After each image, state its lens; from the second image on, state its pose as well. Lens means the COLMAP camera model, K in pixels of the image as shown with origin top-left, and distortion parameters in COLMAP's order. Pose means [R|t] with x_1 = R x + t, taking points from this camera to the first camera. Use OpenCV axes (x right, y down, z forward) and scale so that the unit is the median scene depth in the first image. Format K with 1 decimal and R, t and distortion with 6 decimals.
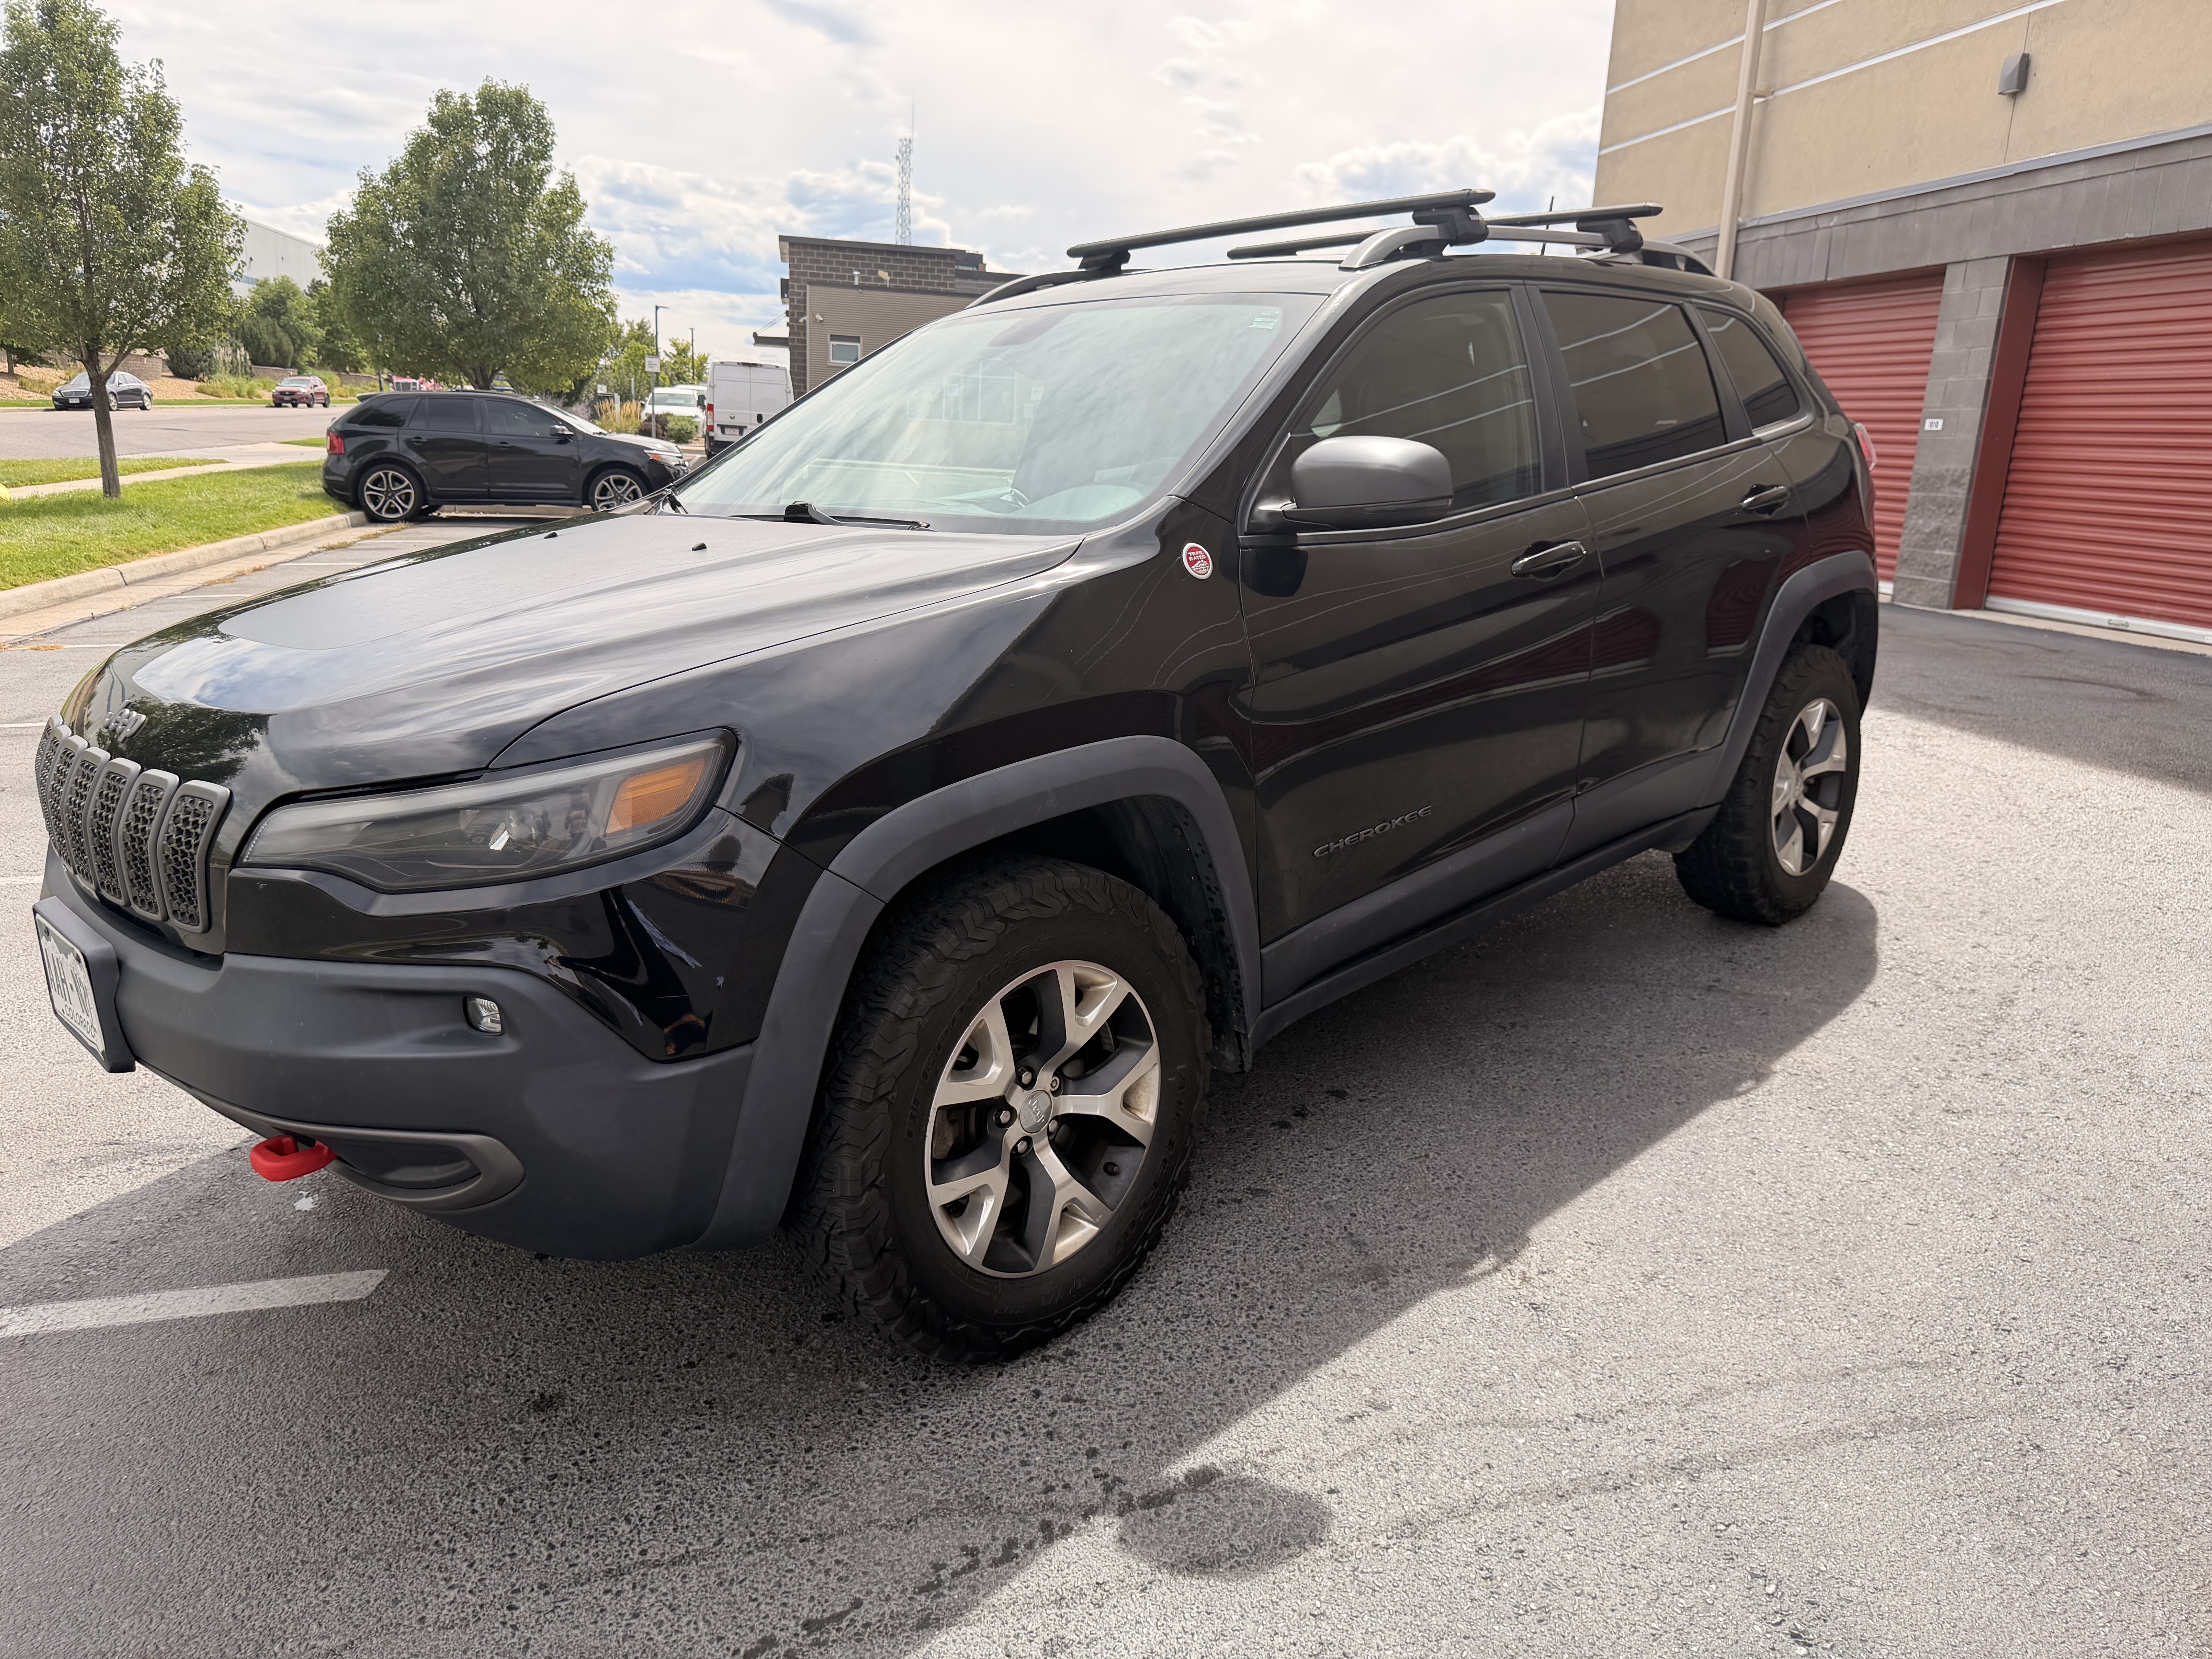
lens RADIAL K [[1653.7, 0, 1106.0], [0, 1653.7, 829.5], [0, 0, 1]] dist [-0.028390, 0.032827]
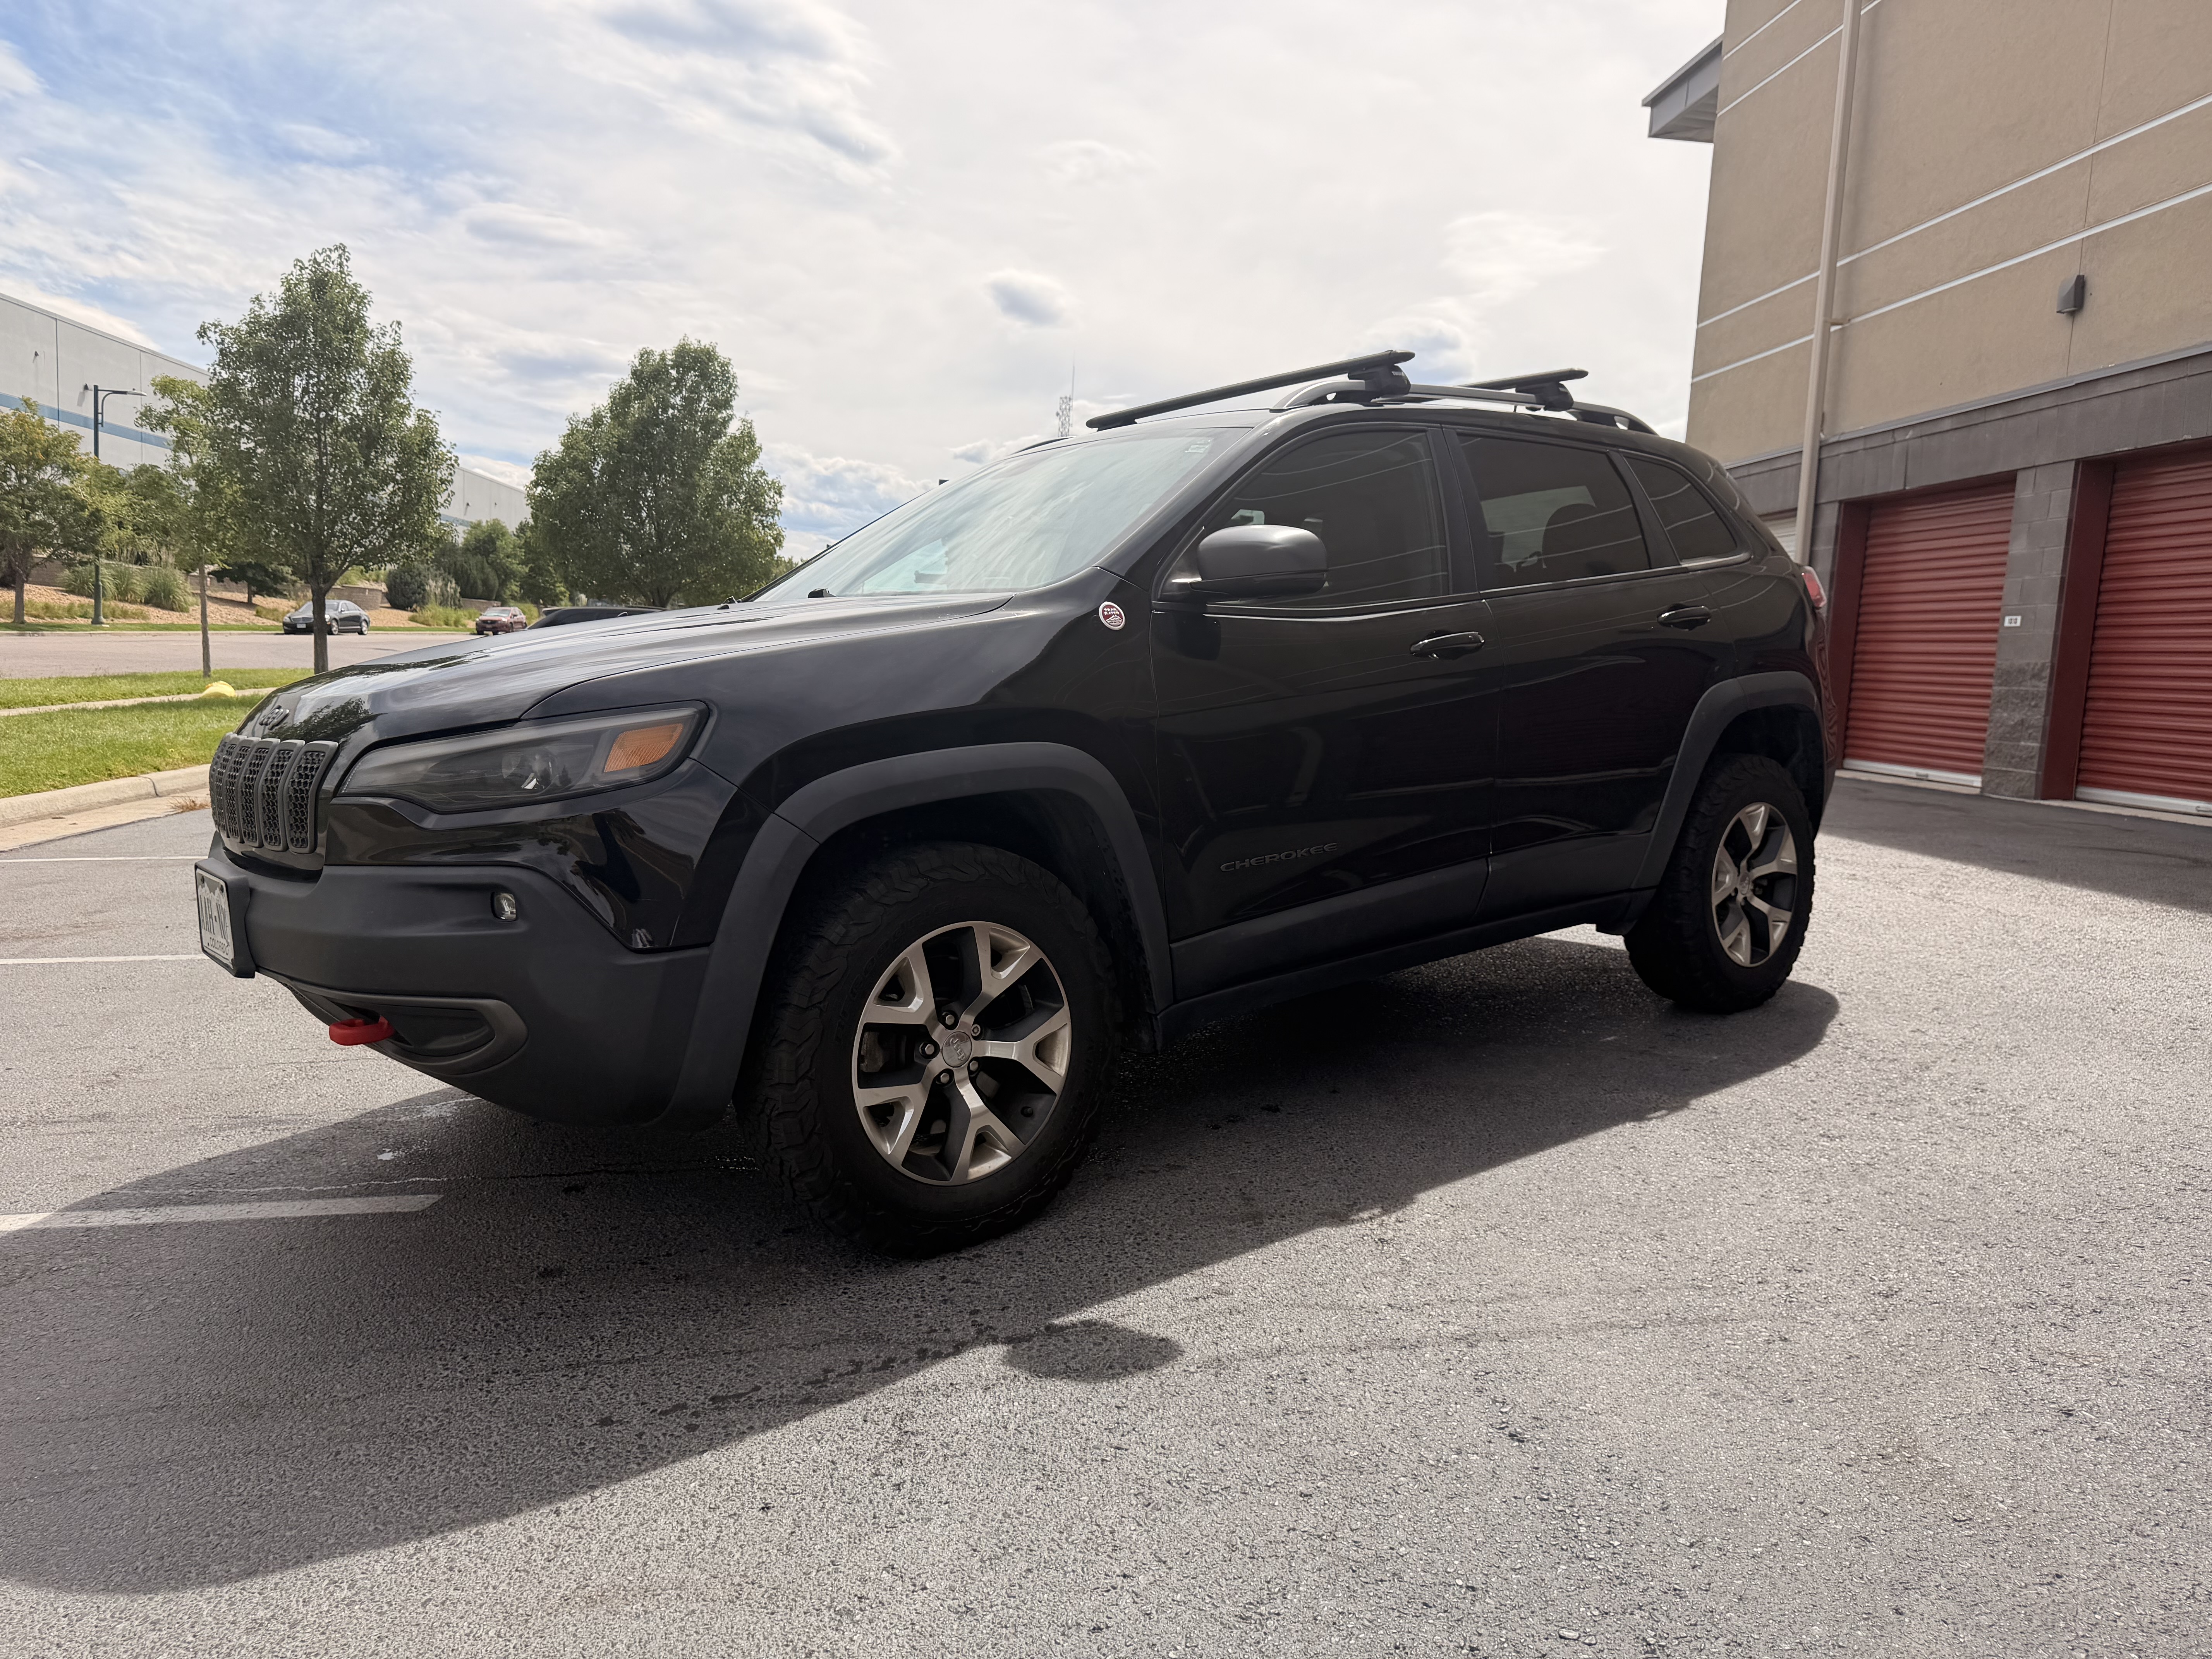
lens RADIAL K [[1666.2, 0, 1106.0], [0, 1666.2, 829.5], [0, 0, 1]] dist [-0.025029, 0.046084]
pose [[0.995019, 0.013437, -0.098771, 0.164514], [-0.027524, 0.989386, -0.142678, 0.162424], [0.095806, 0.144686, 0.984829, -0.192837]]
